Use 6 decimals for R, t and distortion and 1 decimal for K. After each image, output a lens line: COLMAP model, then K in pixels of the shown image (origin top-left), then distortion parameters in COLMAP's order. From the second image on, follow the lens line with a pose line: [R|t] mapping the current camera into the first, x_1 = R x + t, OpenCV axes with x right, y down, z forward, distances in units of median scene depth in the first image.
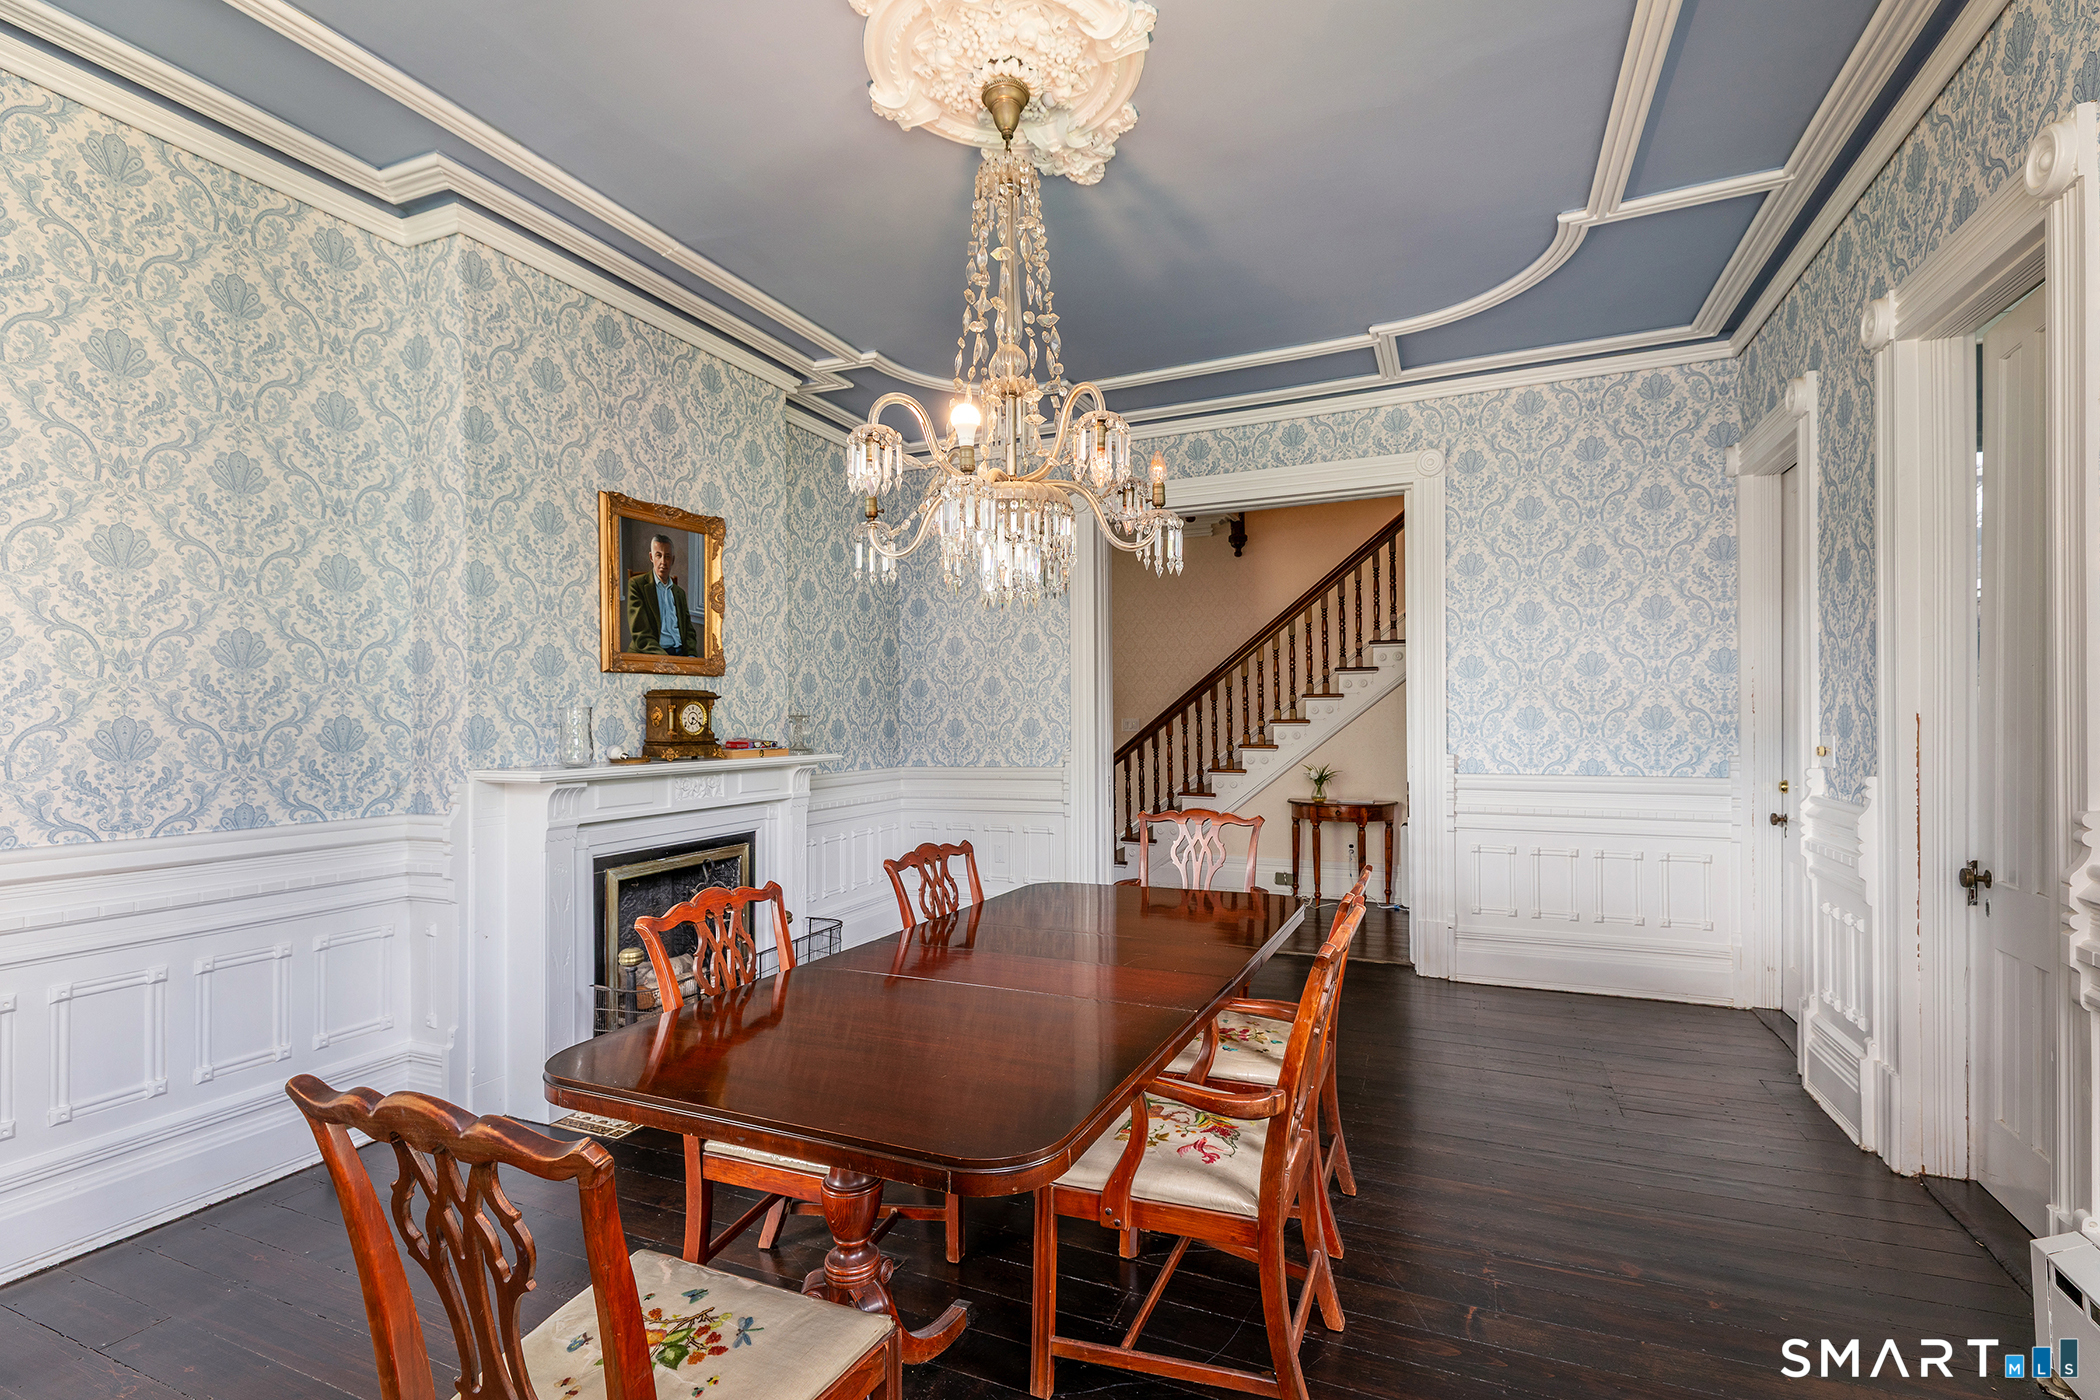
lens RADIAL K [[945.3, 0, 1043.1], [0, 945.3, 719.8], [0, 0, 1]] dist [0.004777, 0.000073]
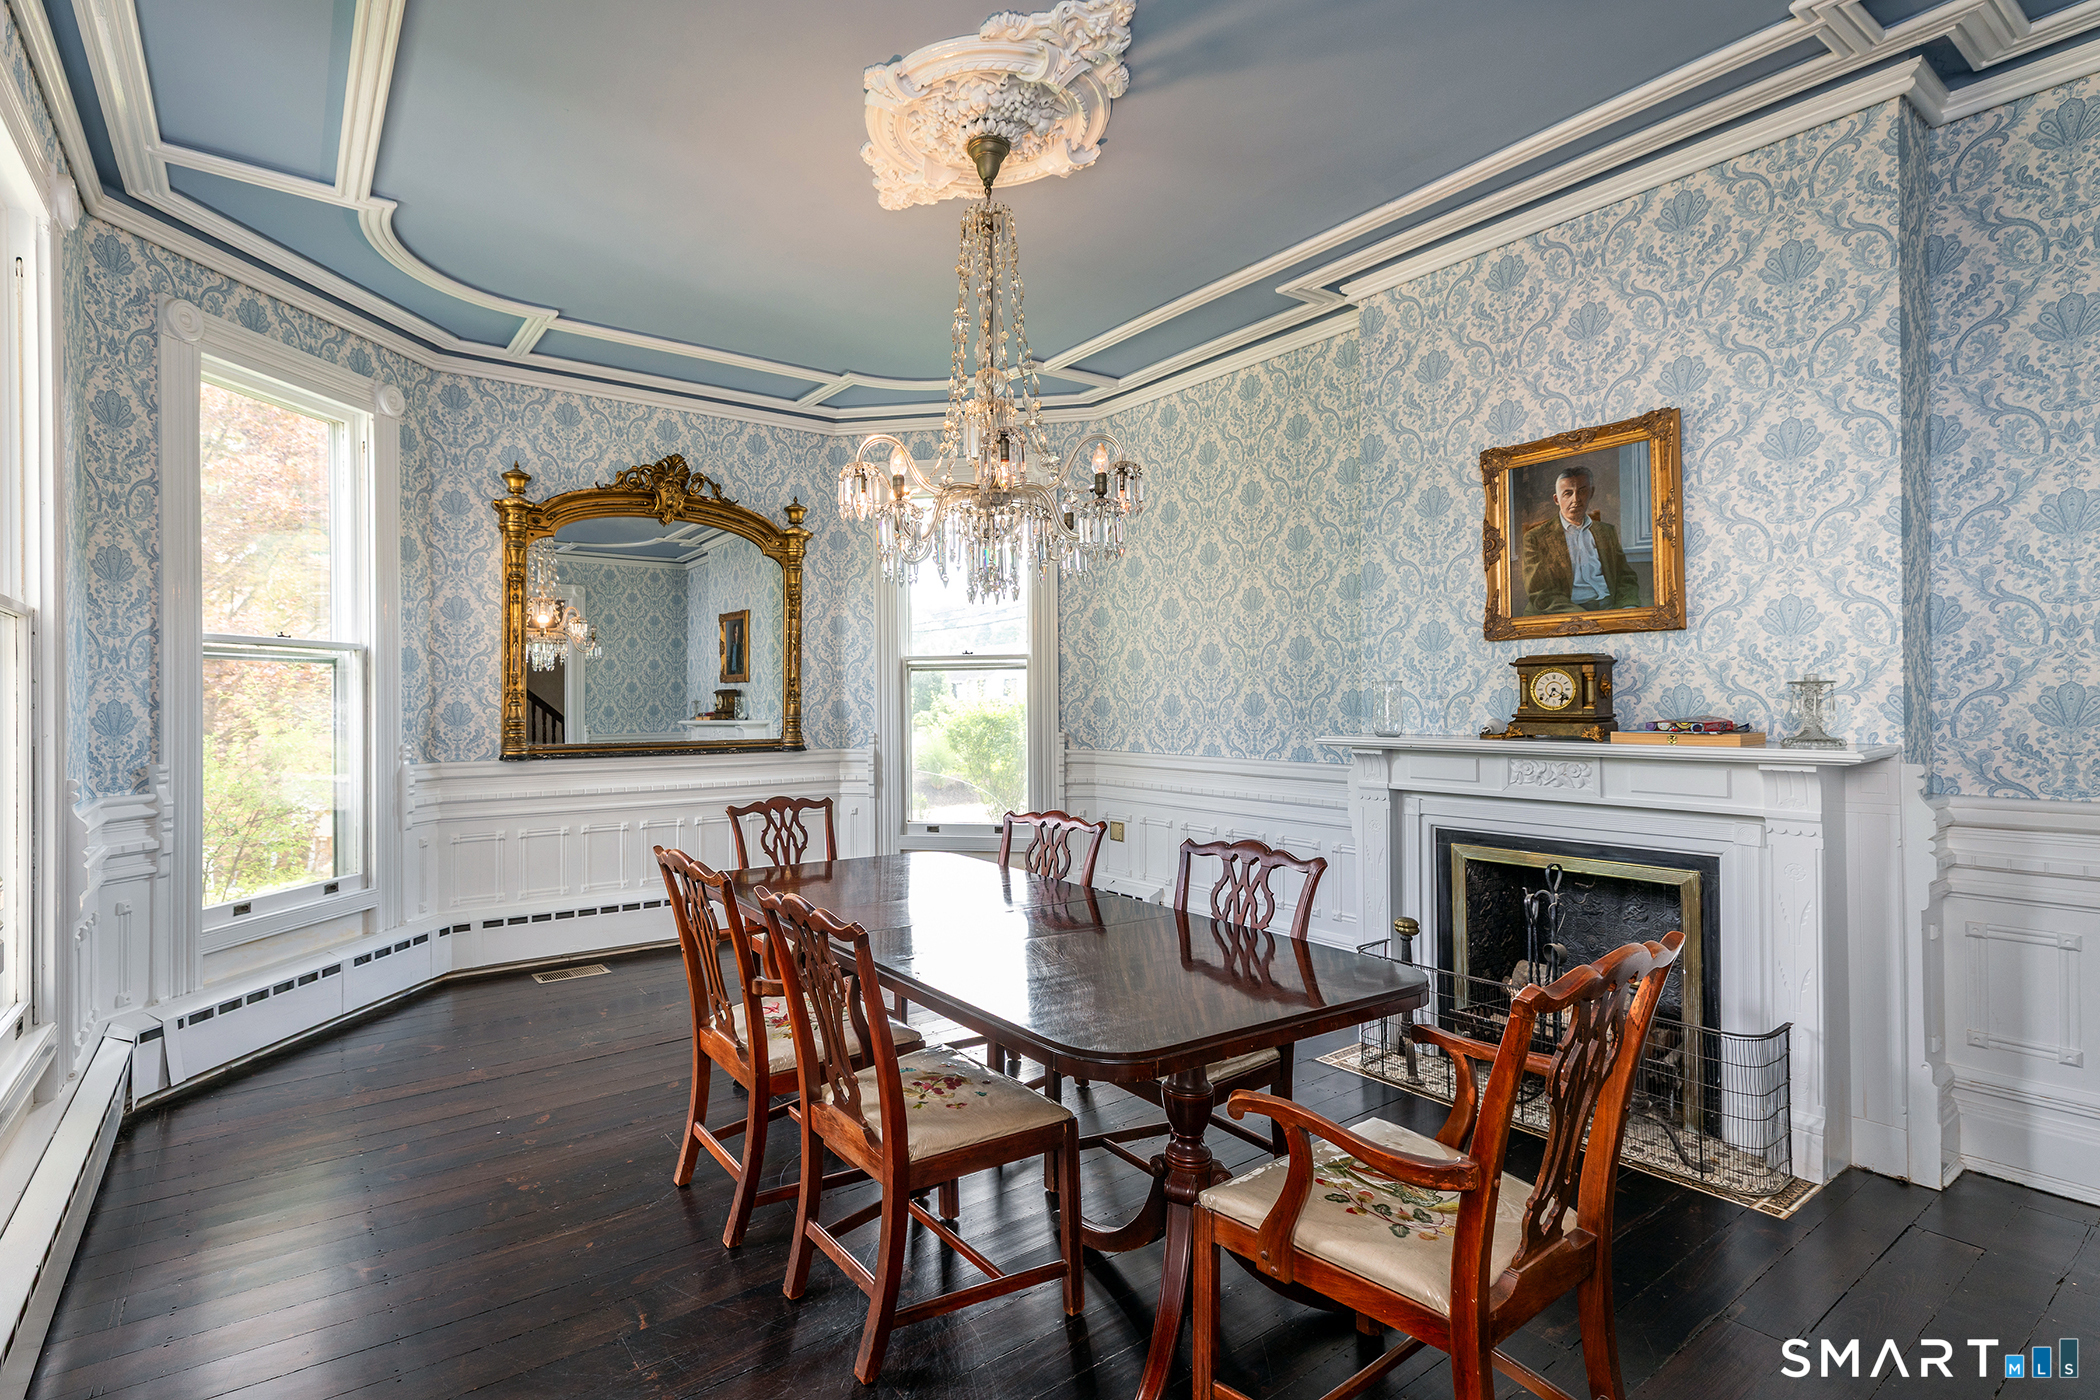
lens RADIAL K [[1044.1, 0, 1032.3], [0, 1044.1, 695.4], [0, 0, 1]] dist [0.020019, -0.001865]
pose [[-0.501386, 0.007703, -0.865189, 0.629065], [0.011837, 0.999928, 0.002043, -0.003299], [0.865143, -0.009217, -0.501441, 1.045358]]
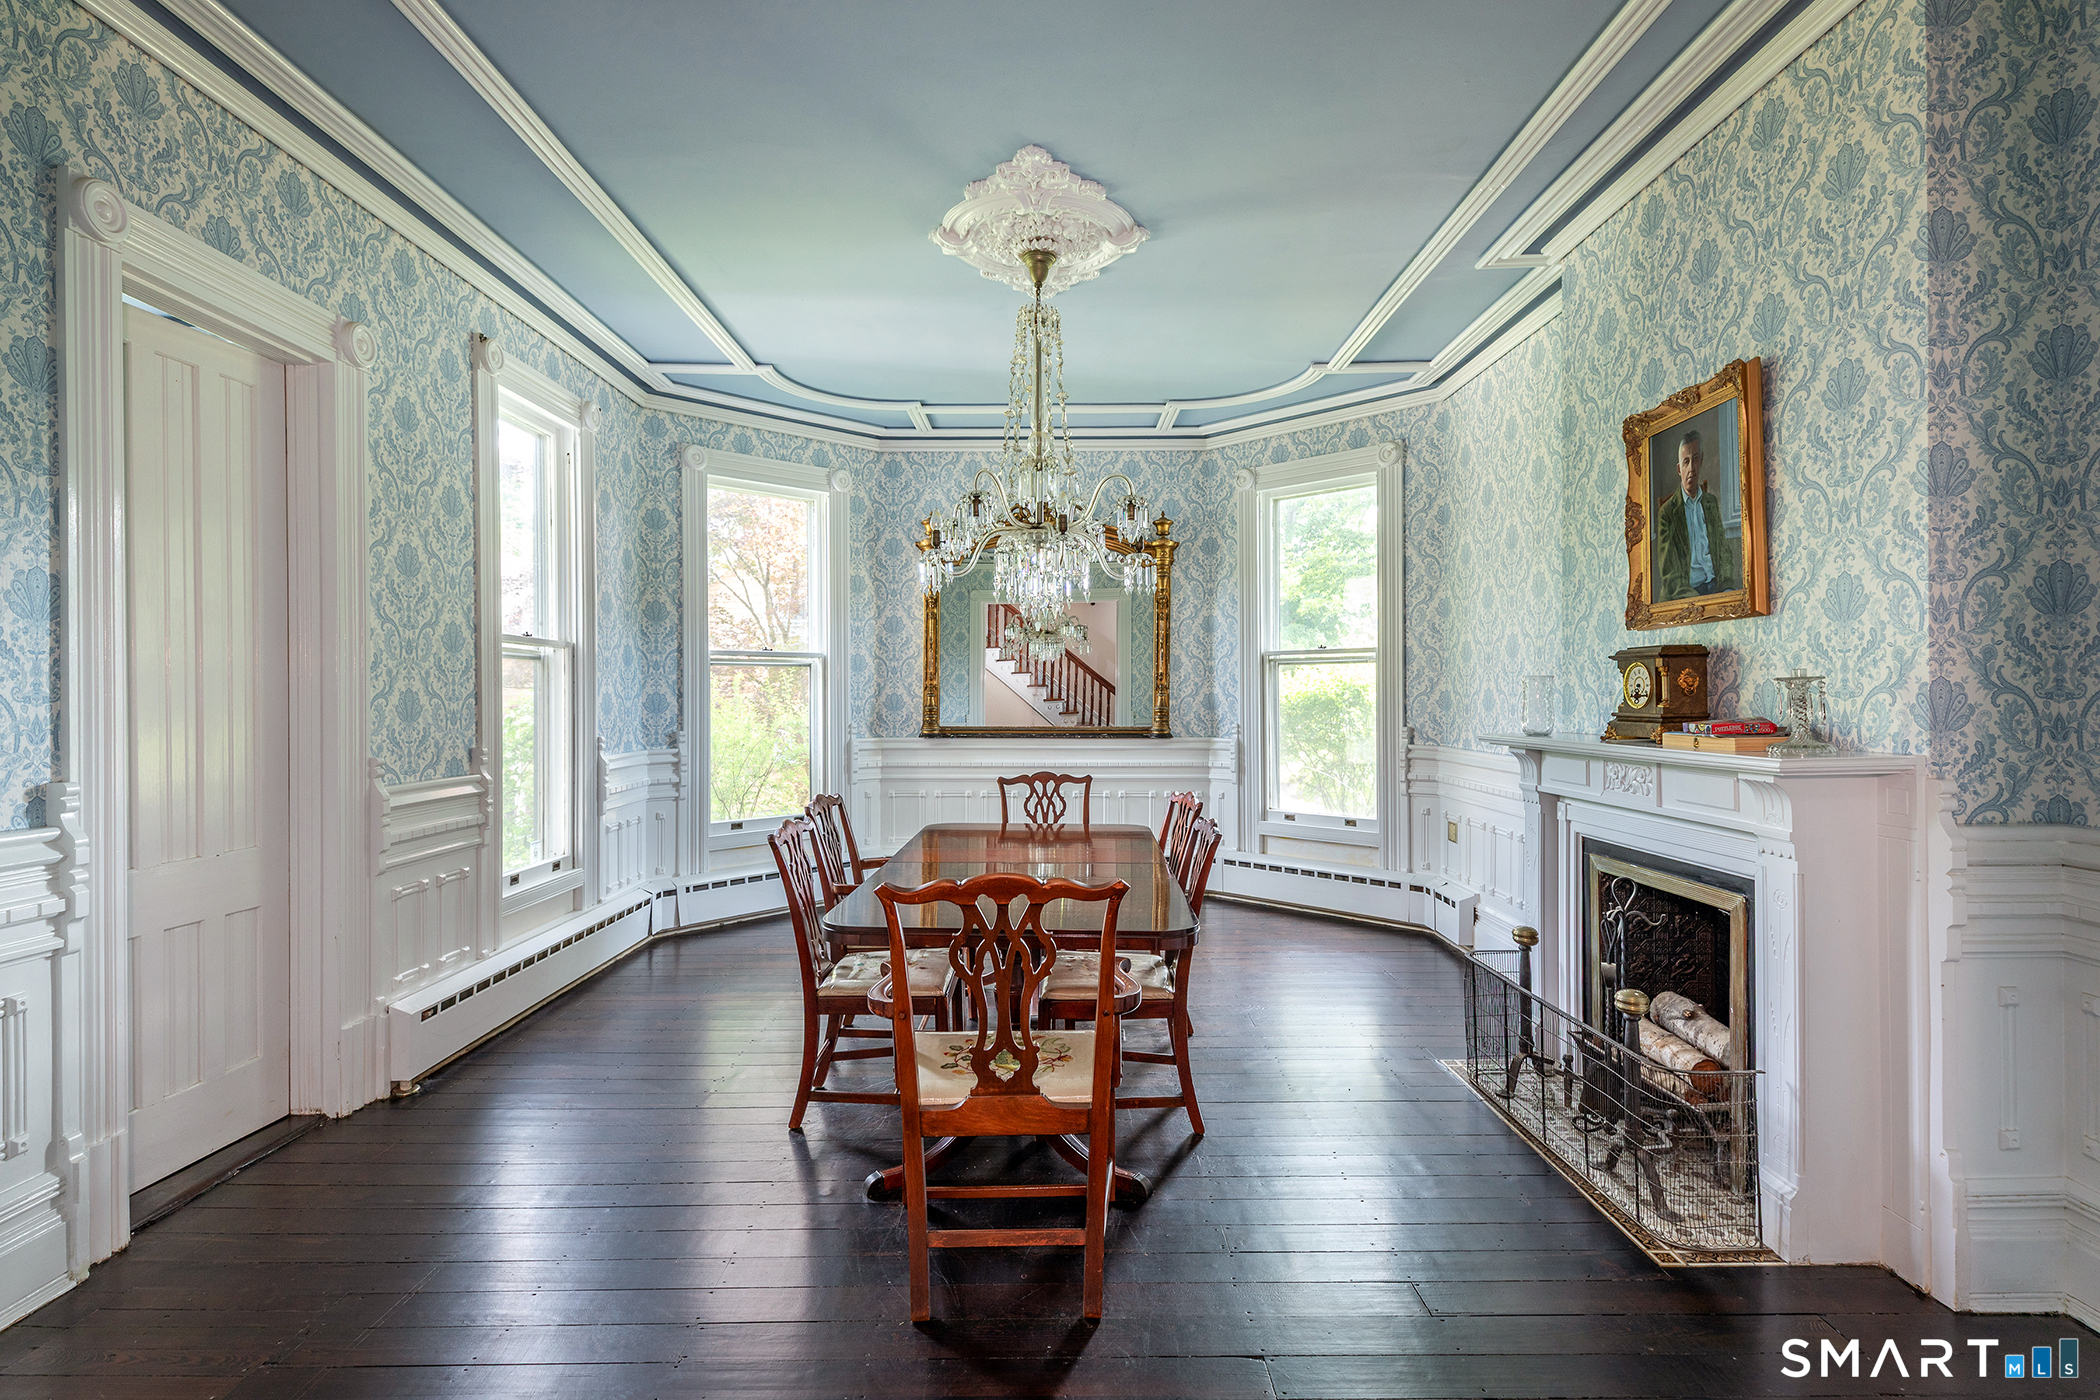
lens RADIAL K [[1133.5, 0, 1064.4], [0, 1133.5, 693.3], [0, 0, 1]] dist [0.025975, -0.003892]
pose [[-0.913078, 0.010457, -0.407651, 0.392690], [0.010677, 0.999941, 0.001735, -0.001503], [0.407646, -0.002768, -0.913136, 1.598146]]
